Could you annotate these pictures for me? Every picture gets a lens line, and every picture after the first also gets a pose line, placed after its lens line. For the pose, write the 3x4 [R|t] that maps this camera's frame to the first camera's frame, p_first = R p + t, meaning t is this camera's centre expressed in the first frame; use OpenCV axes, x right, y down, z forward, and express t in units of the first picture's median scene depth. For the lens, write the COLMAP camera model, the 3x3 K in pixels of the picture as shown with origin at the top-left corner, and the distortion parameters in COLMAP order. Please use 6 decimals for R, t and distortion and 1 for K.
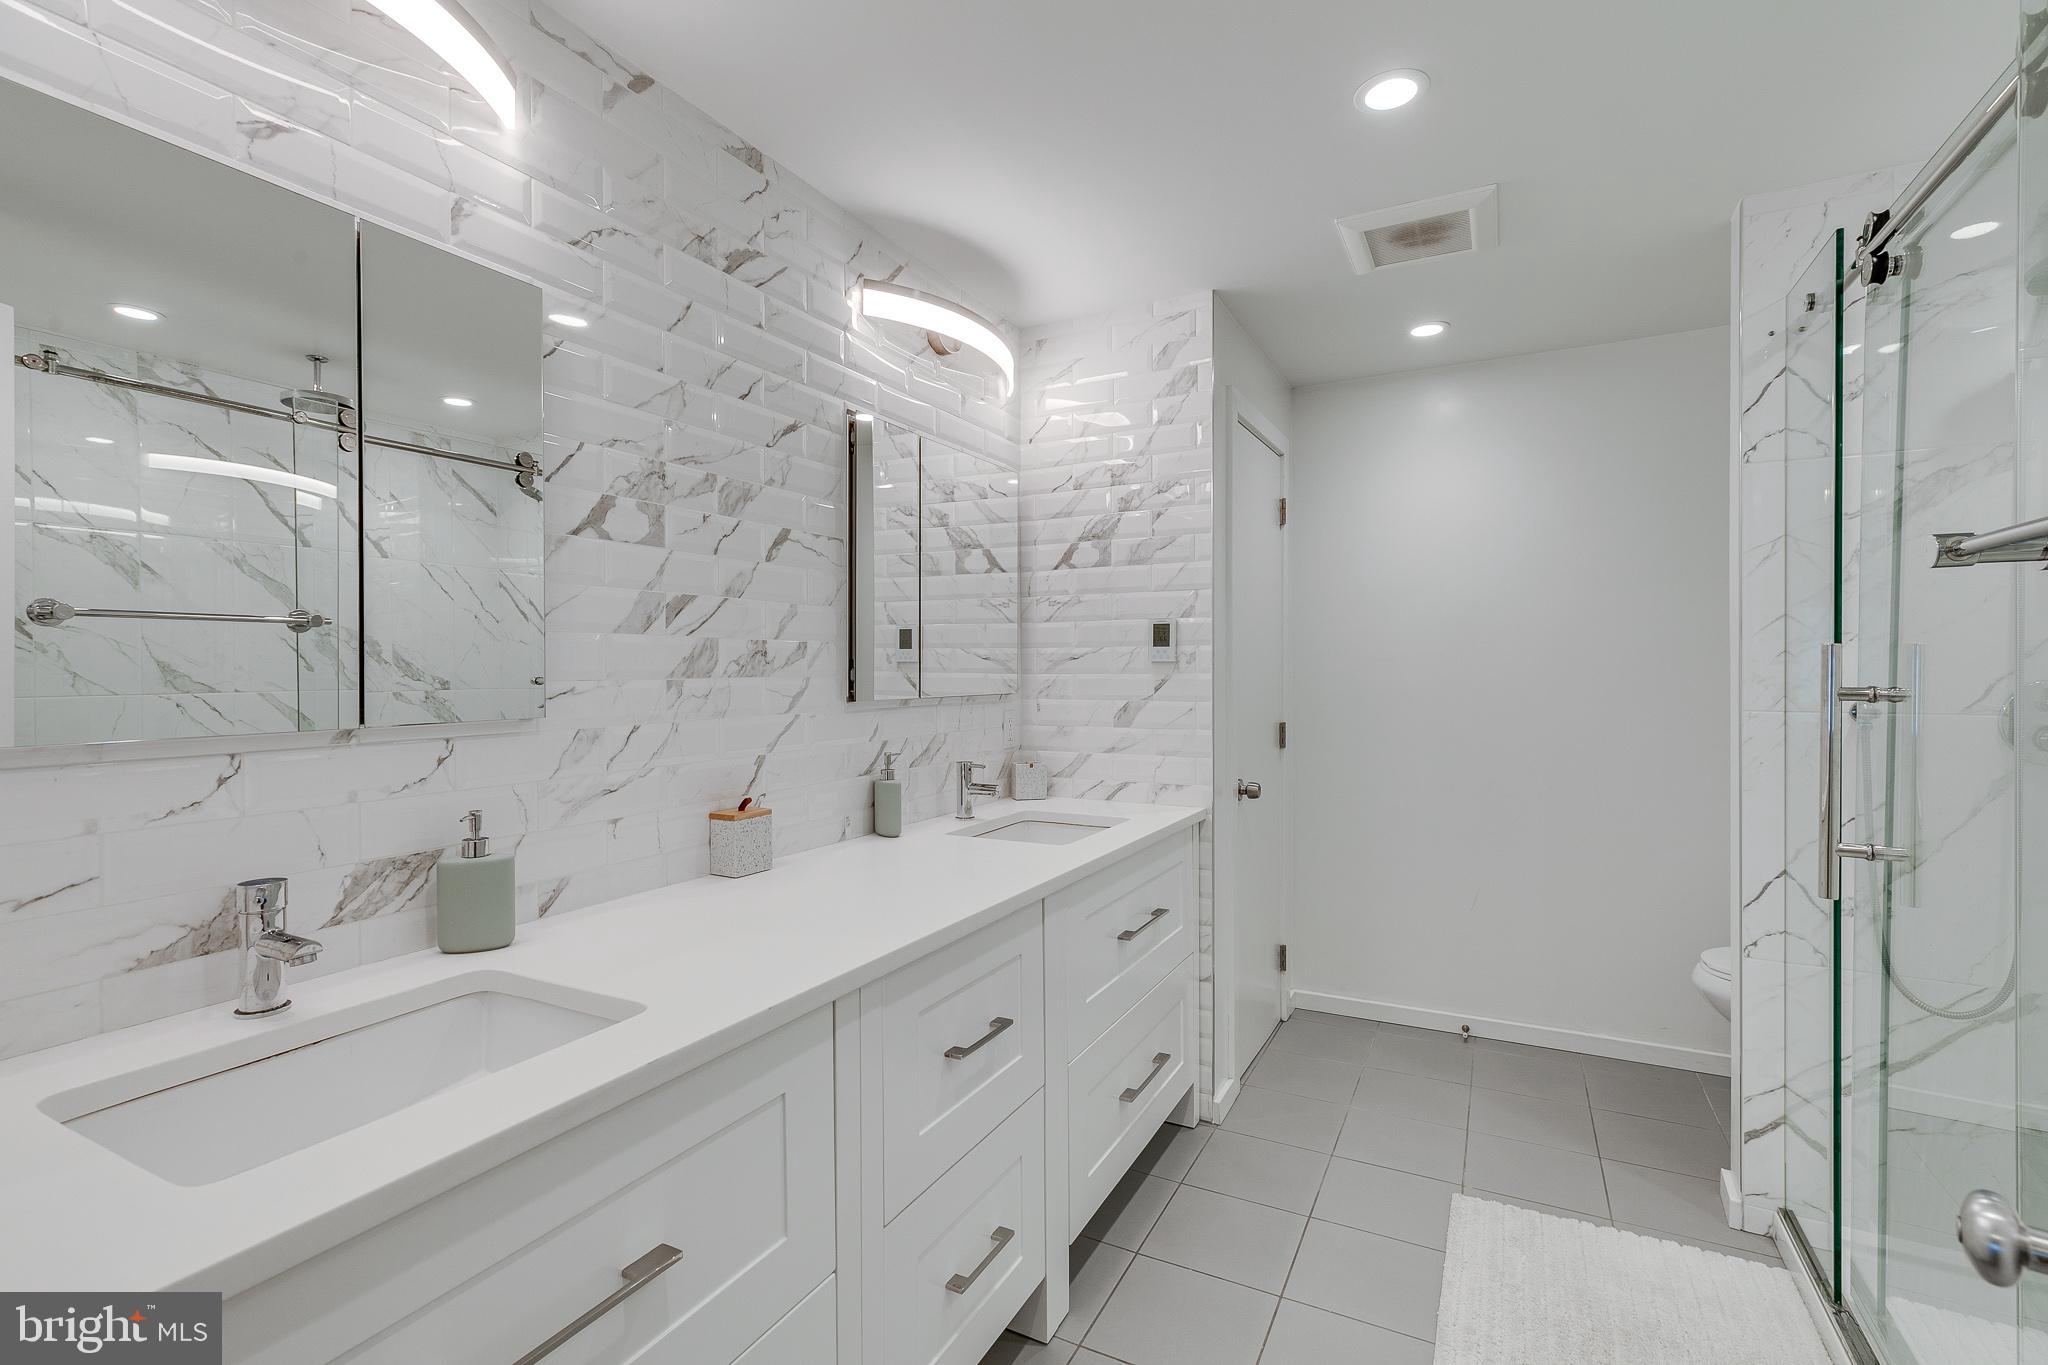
lens RADIAL K [[931.5, 0, 1023.2], [0, 931.5, 678.8], [0, 0, 1]] dist [0.000778, 0.000629]
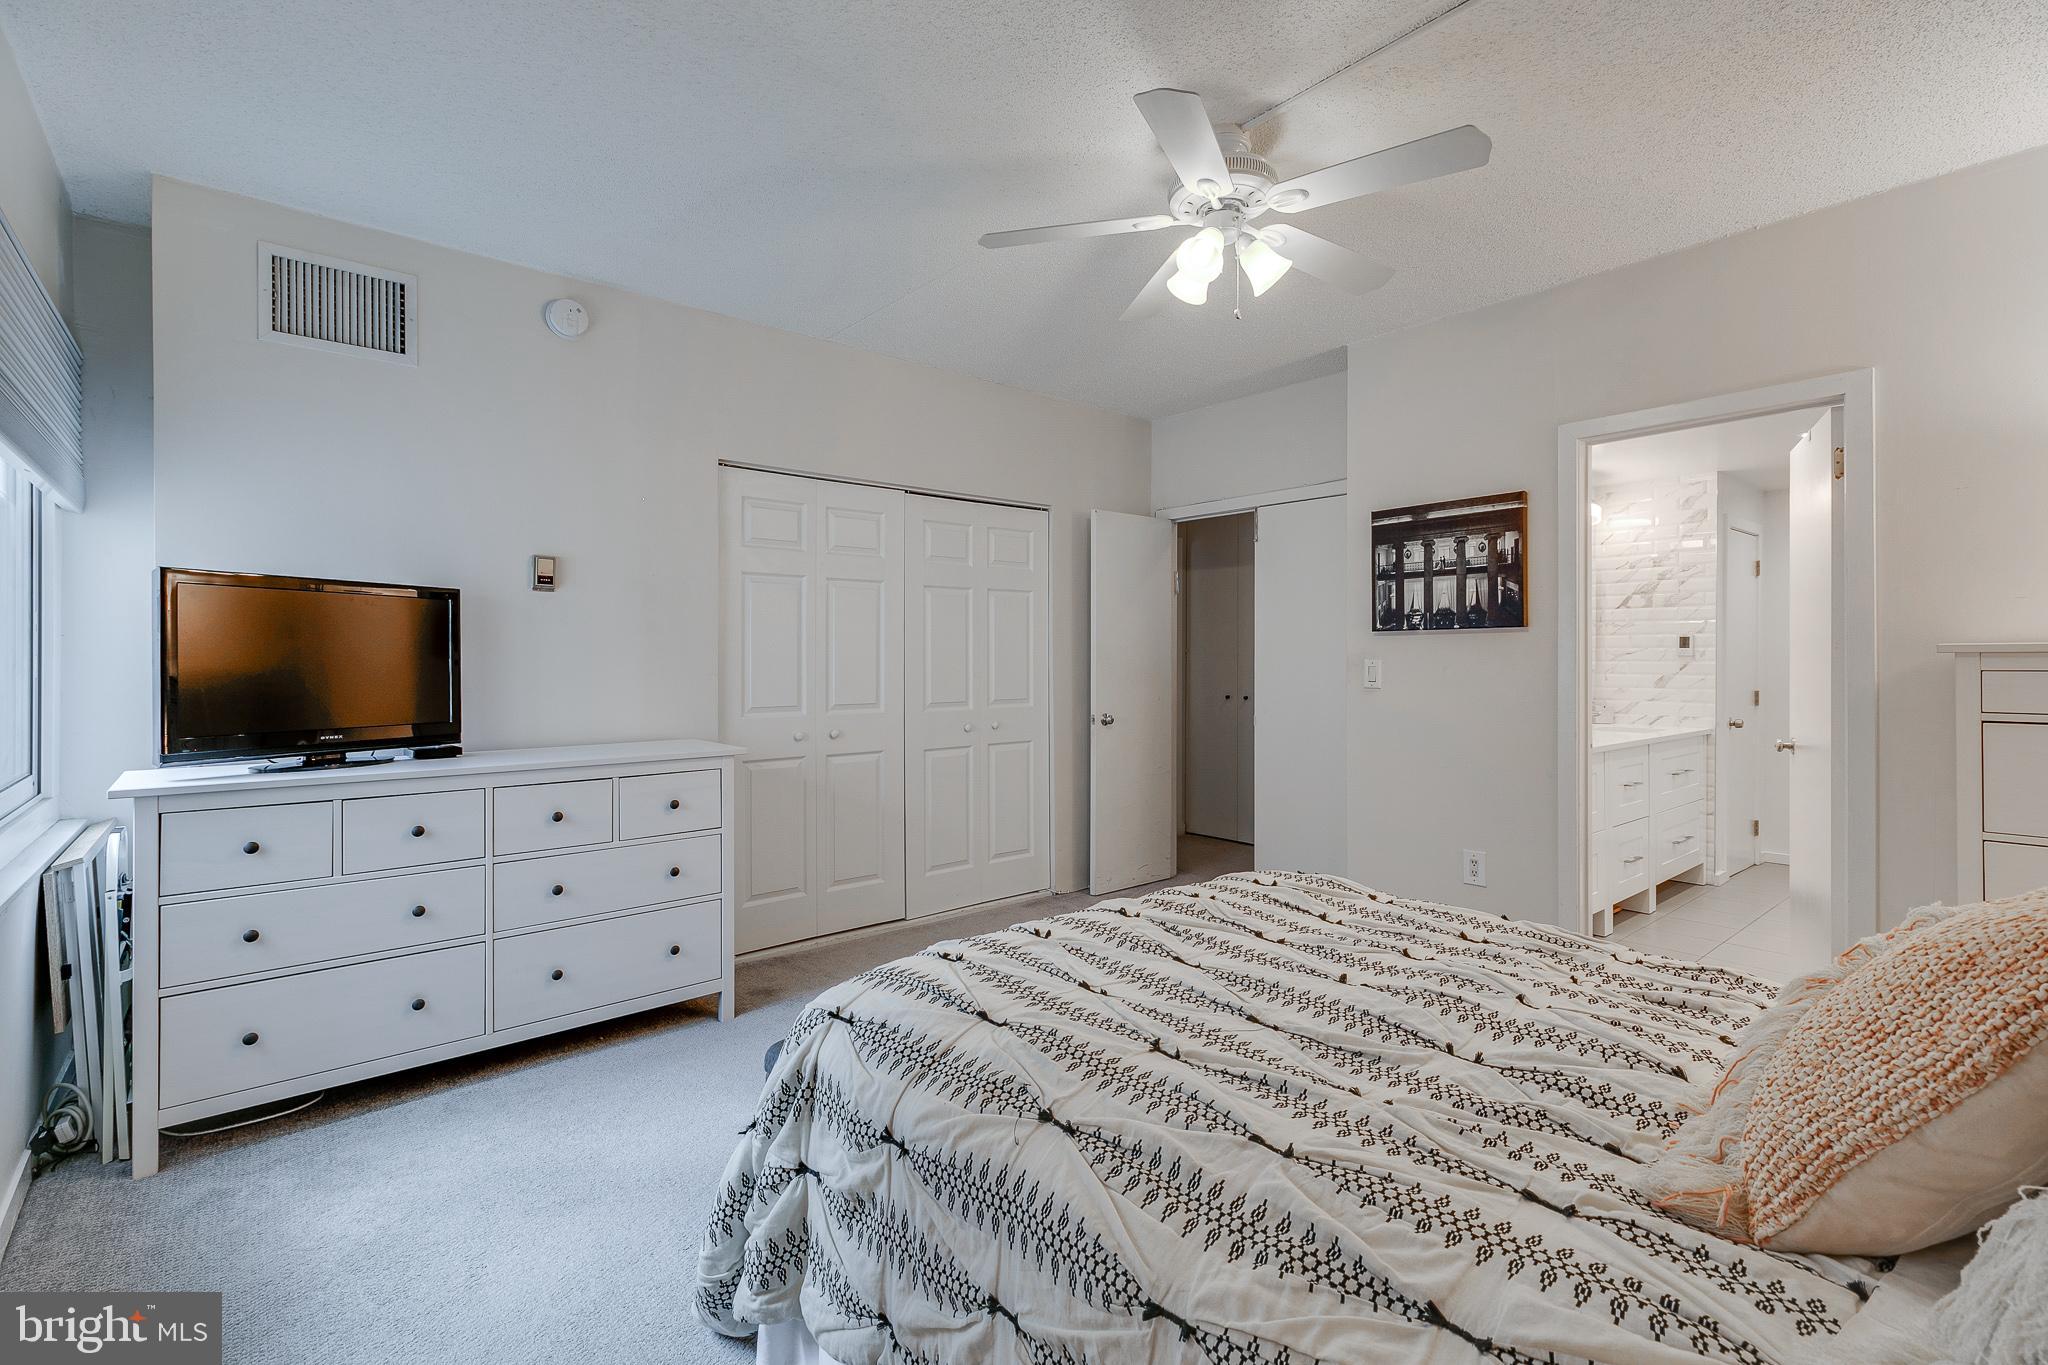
lens RADIAL K [[931.5, 0, 1025.2], [0, 931.5, 667.5], [0, 0, 1]] dist [0.000778, 0.000629]
pose [[0.924388, 0.009005, -0.381348, -0.396611], [-0.010834, 0.999938, -0.002649, 0.028090], [0.381300, 0.006580, 0.924428, -1.391043]]
